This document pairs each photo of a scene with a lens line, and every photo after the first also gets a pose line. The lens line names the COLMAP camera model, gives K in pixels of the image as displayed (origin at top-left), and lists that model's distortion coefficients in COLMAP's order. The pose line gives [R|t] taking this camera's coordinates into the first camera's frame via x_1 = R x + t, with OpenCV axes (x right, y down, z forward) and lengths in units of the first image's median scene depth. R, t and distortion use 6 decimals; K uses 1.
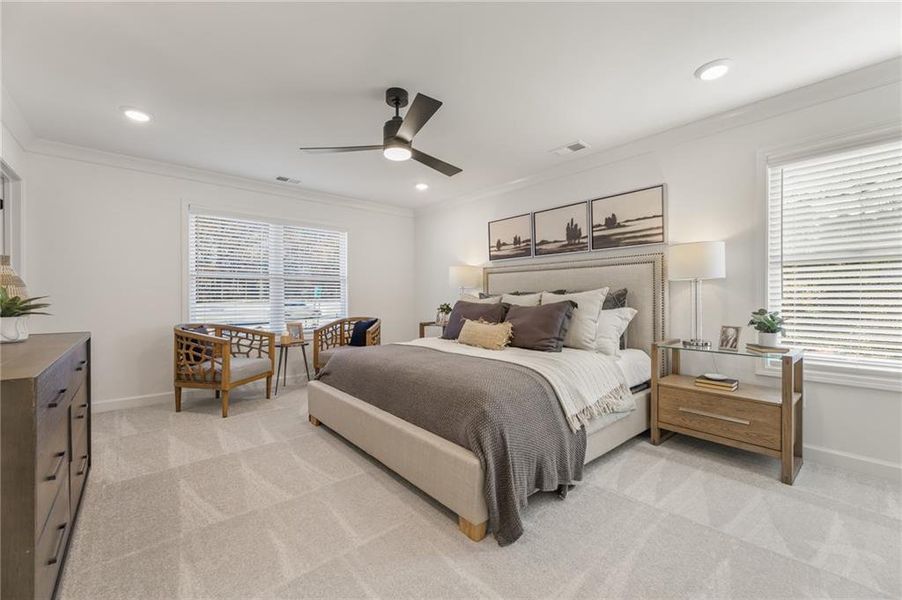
lens RADIAL K [[366.8, 0, 457.4], [0, 366.8, 301.4], [0, 0, 1]] dist [0.000013, 0.000024]
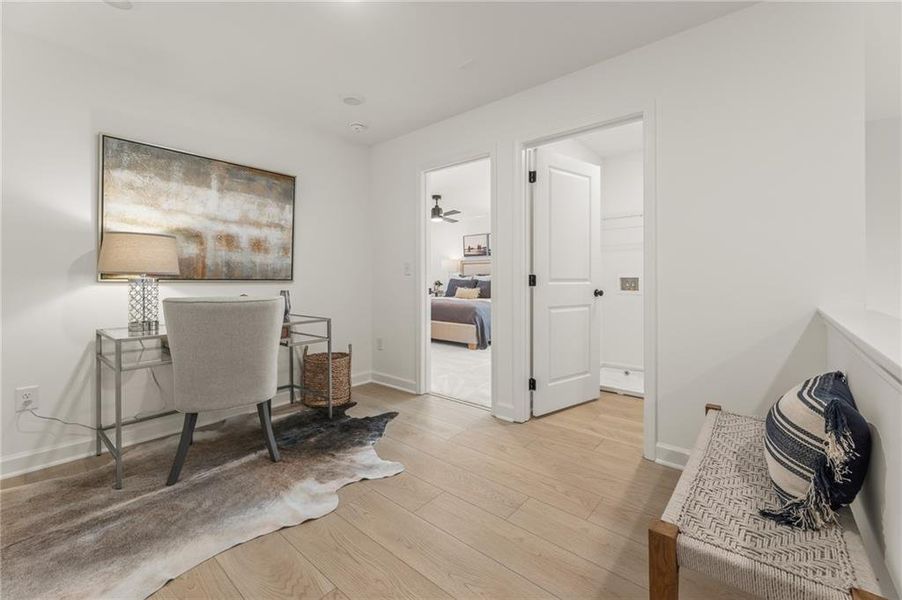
lens RADIAL K [[366.8, 0, 457.4], [0, 366.8, 301.4], [0, 0, 1]] dist [0.000013, 0.000024]
pose [[0.989364, -0.008624, 0.145208, -0.249452], [0.001050, 0.998638, 0.052158, 0.018140], [-0.145460, -0.051450, 0.988025, -0.962125]]
